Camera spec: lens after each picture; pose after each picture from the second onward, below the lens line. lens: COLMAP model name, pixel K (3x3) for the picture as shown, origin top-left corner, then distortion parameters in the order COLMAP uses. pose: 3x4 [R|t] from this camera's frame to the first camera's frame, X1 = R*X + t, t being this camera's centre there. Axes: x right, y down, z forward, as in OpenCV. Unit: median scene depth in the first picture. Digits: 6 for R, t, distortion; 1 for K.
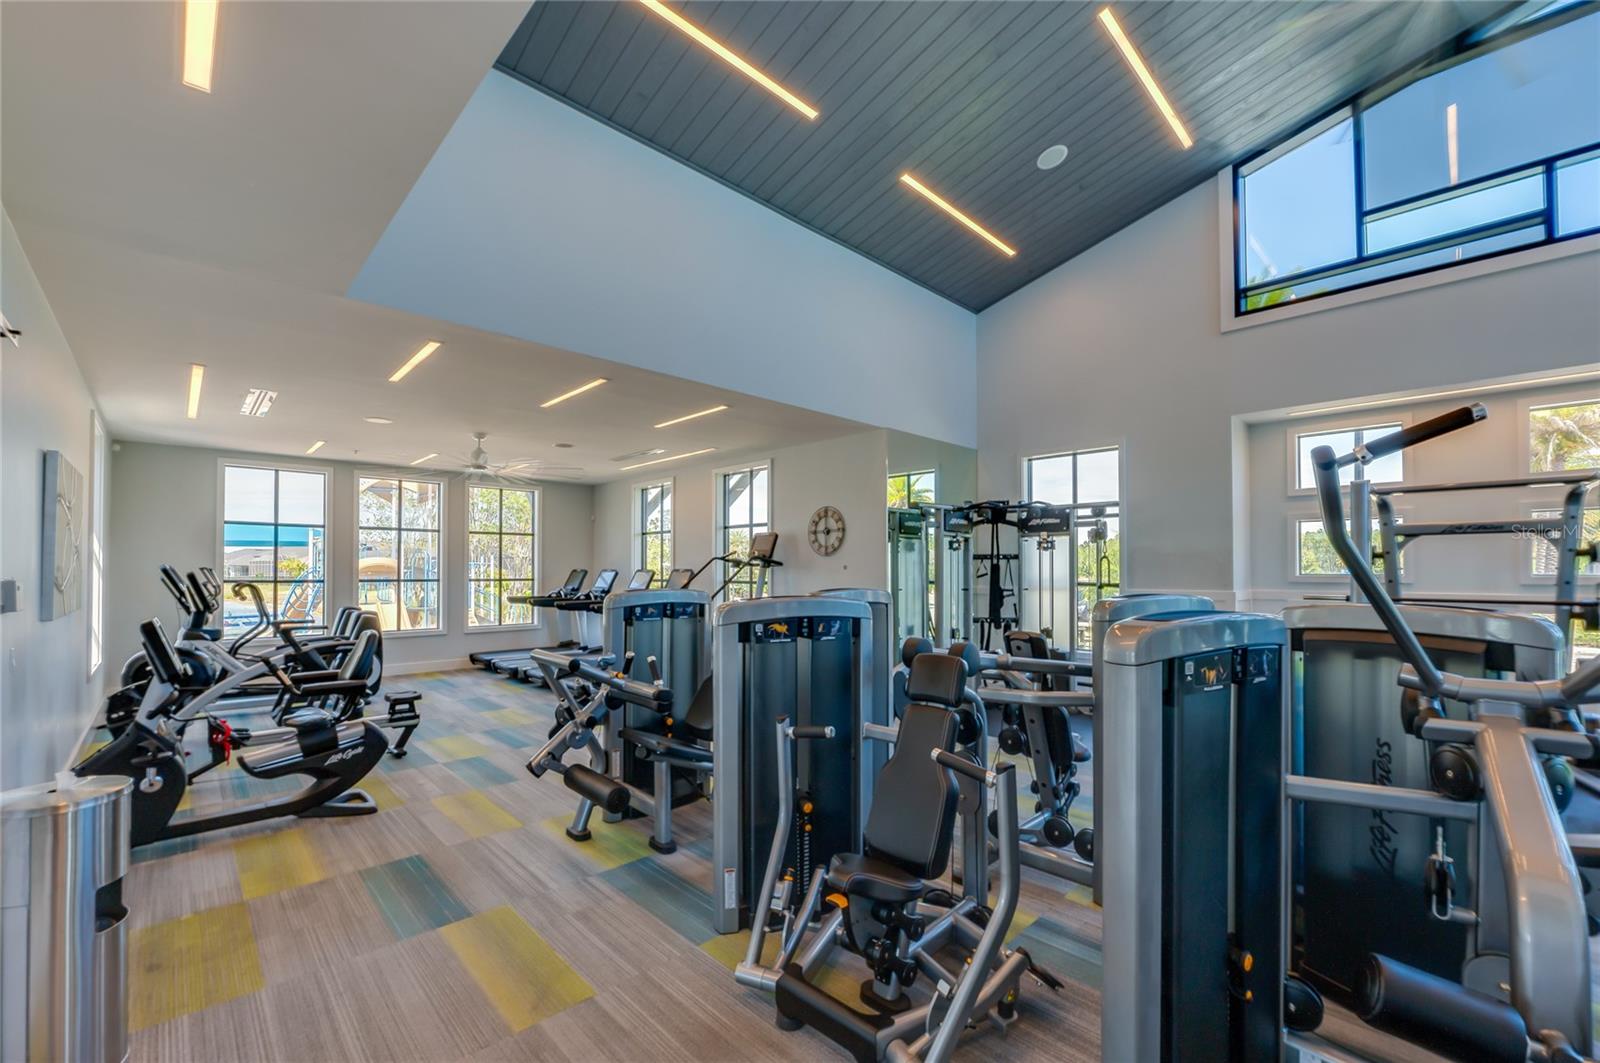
lens RADIAL K [[695.3, 0, 798.9], [0, 695.3, 567.1], [0, 0, 1]] dist [0.000614, 0.000034]
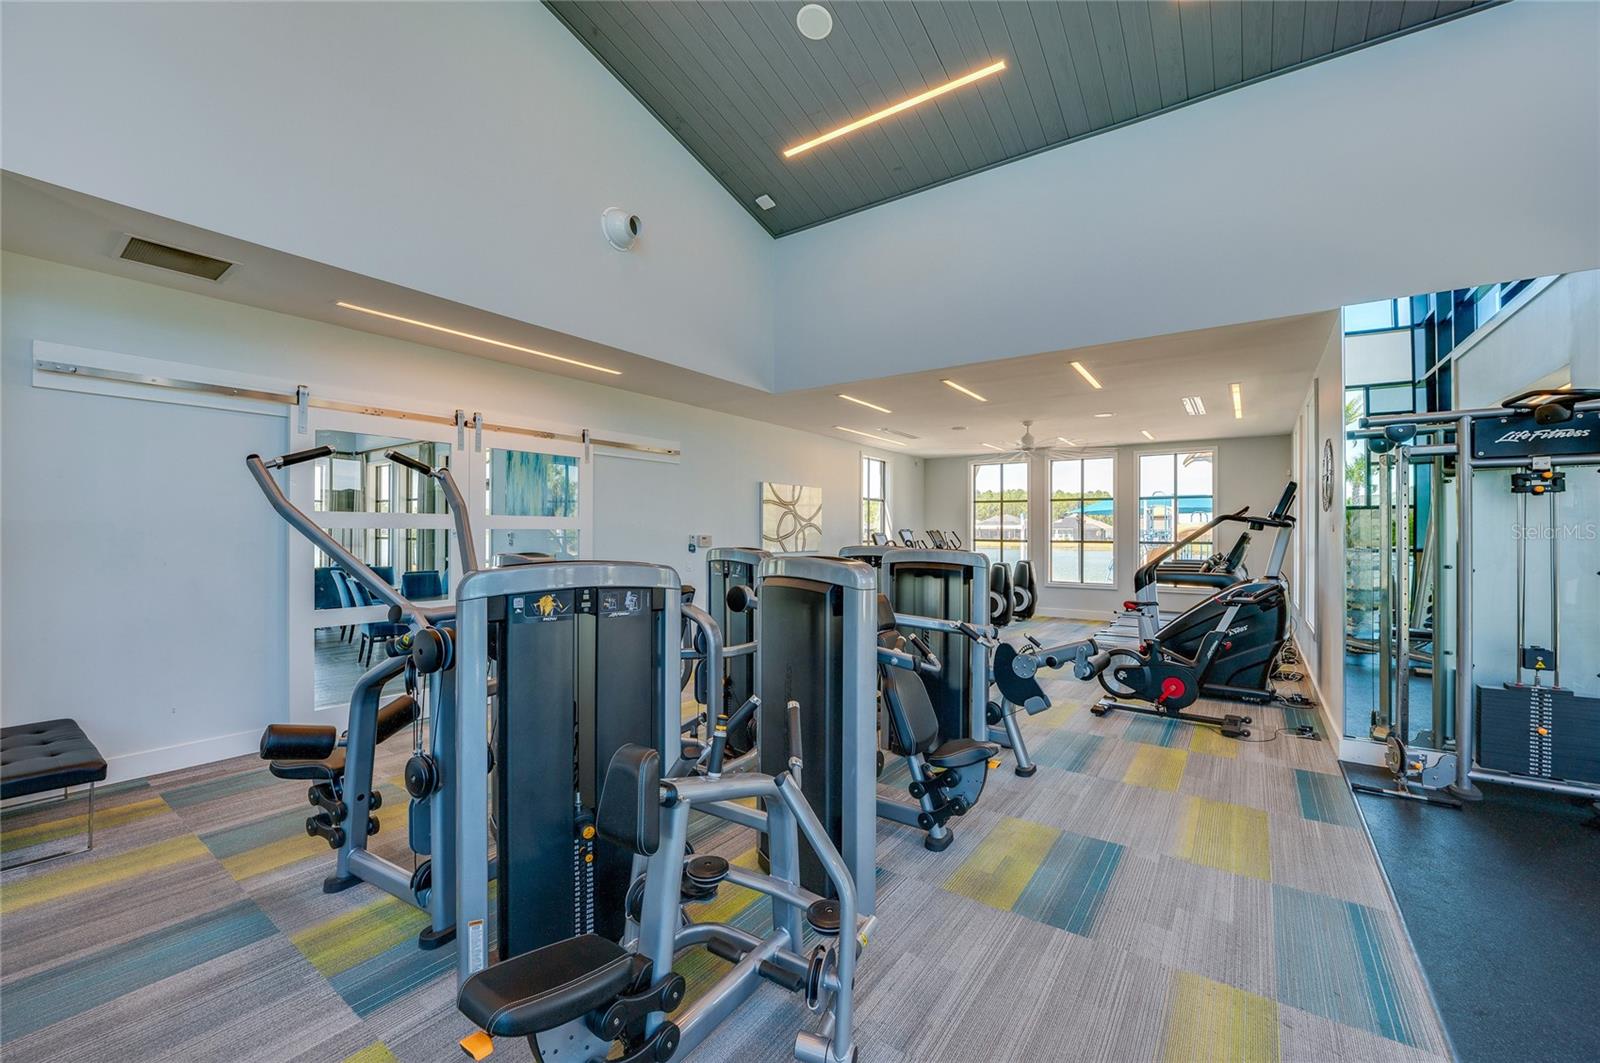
lens RADIAL K [[641.8, 0, 800.0], [0, 641.8, 531.5], [0, 0, 1]] dist [-0.000428, -0.000013]
pose [[0.217704, -0.001738, -0.976013, 0.490373], [-0.001081, 0.999997, -0.002022, 0.005119], [0.976014, 0.001495, 0.217701, 0.308729]]
